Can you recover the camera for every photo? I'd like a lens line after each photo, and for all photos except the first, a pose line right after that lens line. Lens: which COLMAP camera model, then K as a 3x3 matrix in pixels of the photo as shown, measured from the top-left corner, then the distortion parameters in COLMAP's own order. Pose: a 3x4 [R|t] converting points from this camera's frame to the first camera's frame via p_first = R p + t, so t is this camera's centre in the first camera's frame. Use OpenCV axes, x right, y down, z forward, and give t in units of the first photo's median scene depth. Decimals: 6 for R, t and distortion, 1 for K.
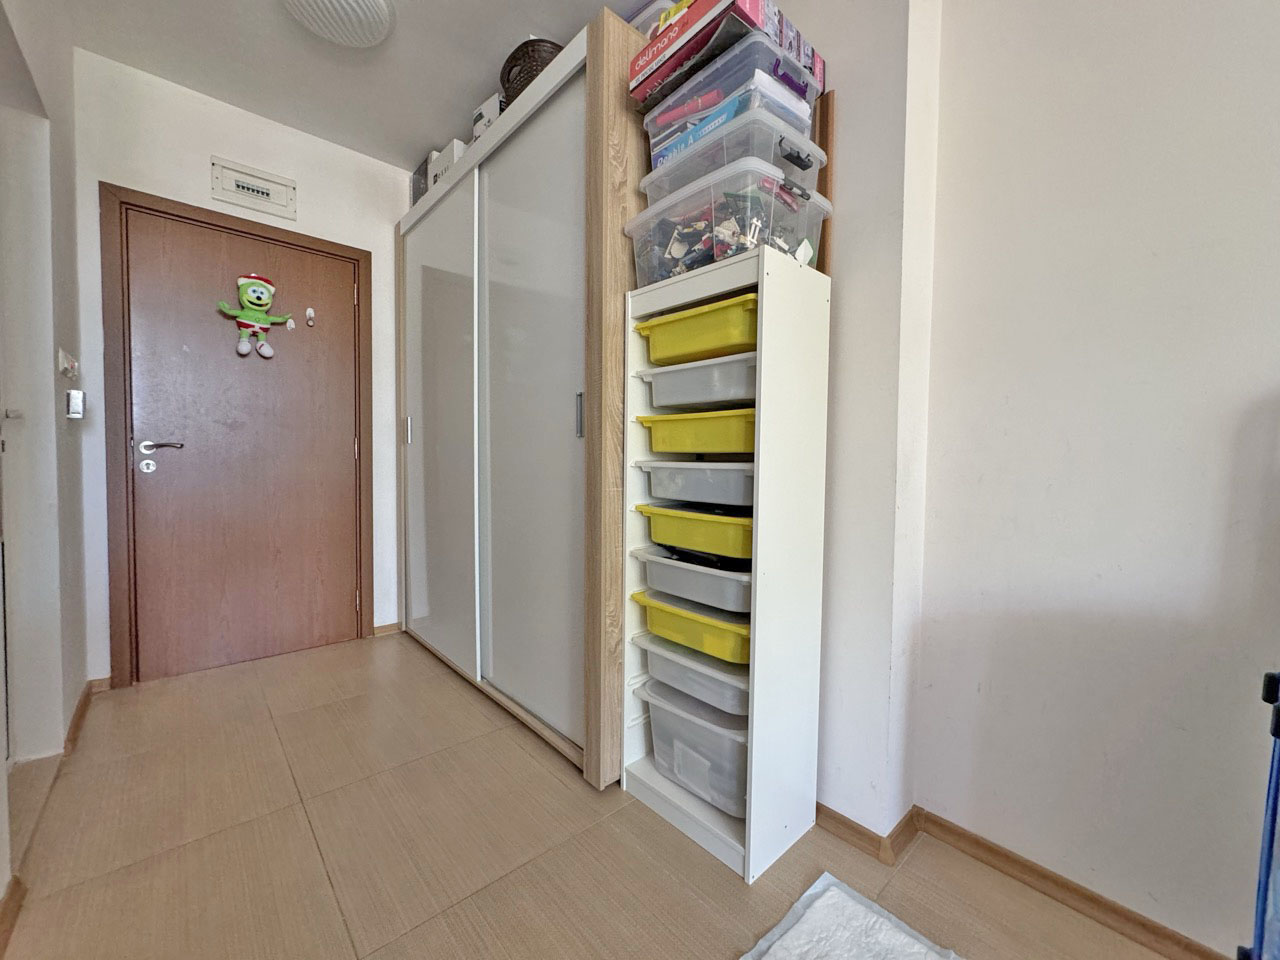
lens RADIAL K [[509.0, 0, 636.3], [0, 509.0, 476.2], [0, 0, 1]] dist [-0.000280, 0.000176]
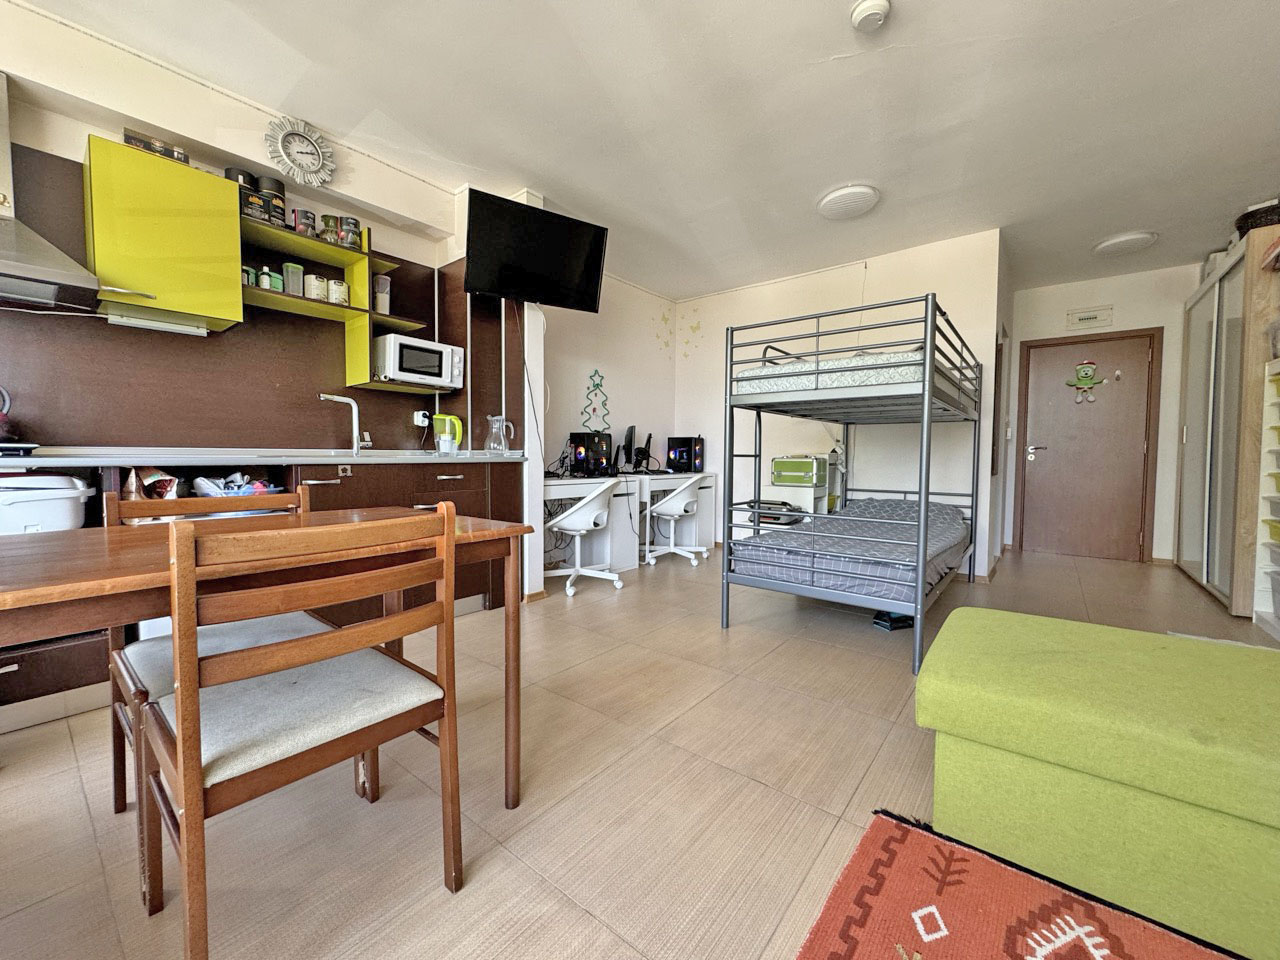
lens RADIAL K [[511.2, 0, 636.8], [0, 511.2, 478.1], [0, 0, 1]] dist [-0.001168, 0.000110]
pose [[0.160234, 0.034017, -0.986493, 1.072585], [-0.036913, 0.998913, 0.028449, 0.077220], [0.986389, 0.031856, 0.161315, -1.168244]]
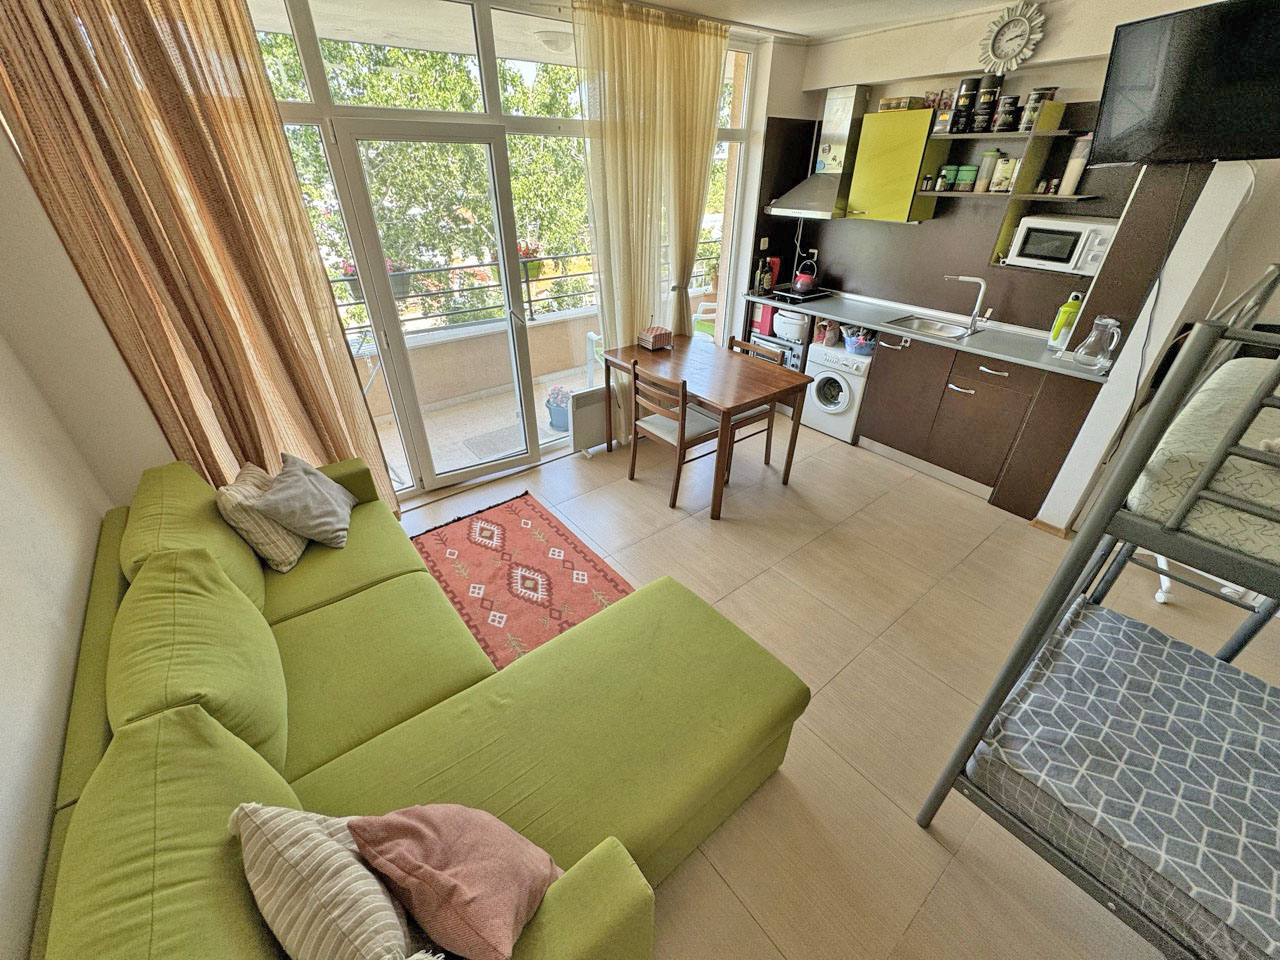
lens RADIAL K [[511.2, 0, 636.8], [0, 511.2, 478.1], [0, 0, 1]] dist [-0.001168, 0.000110]
pose [[-0.997733, -0.047573, 0.047593, 0.573880], [-0.013775, 0.836663, 0.547545, -0.388376], [-0.065868, 0.545648, -0.835422, -0.012226]]
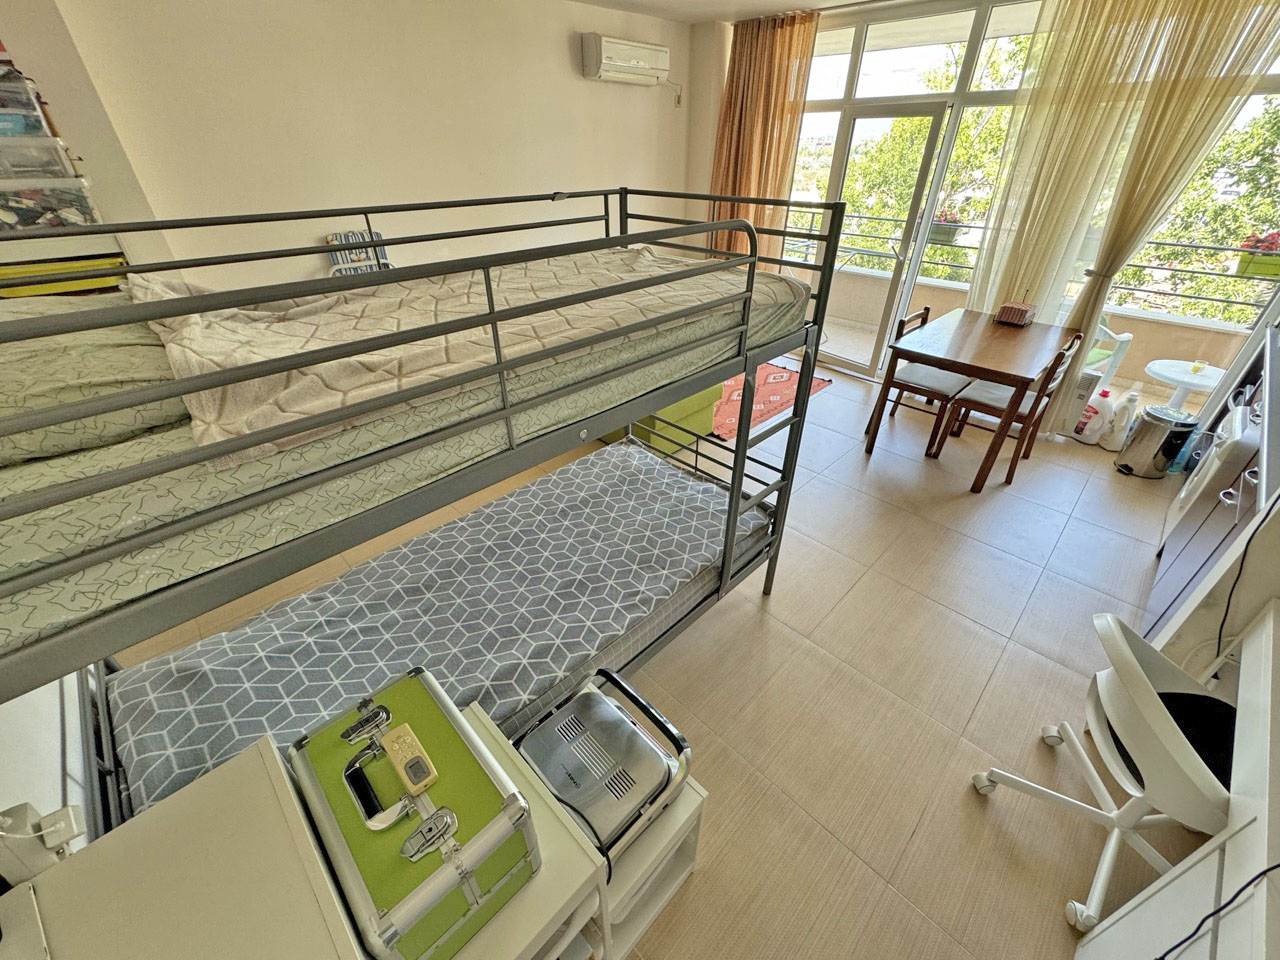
lens RADIAL K [[509.0, 0, 636.3], [0, 509.0, 476.2], [0, 0, 1]] dist [-0.000280, 0.000176]
pose [[-0.048995, -0.553849, 0.831174, -0.983349], [0.033387, 0.830800, 0.555568, -0.360861], [-0.998241, 0.054971, -0.022213, -0.408580]]
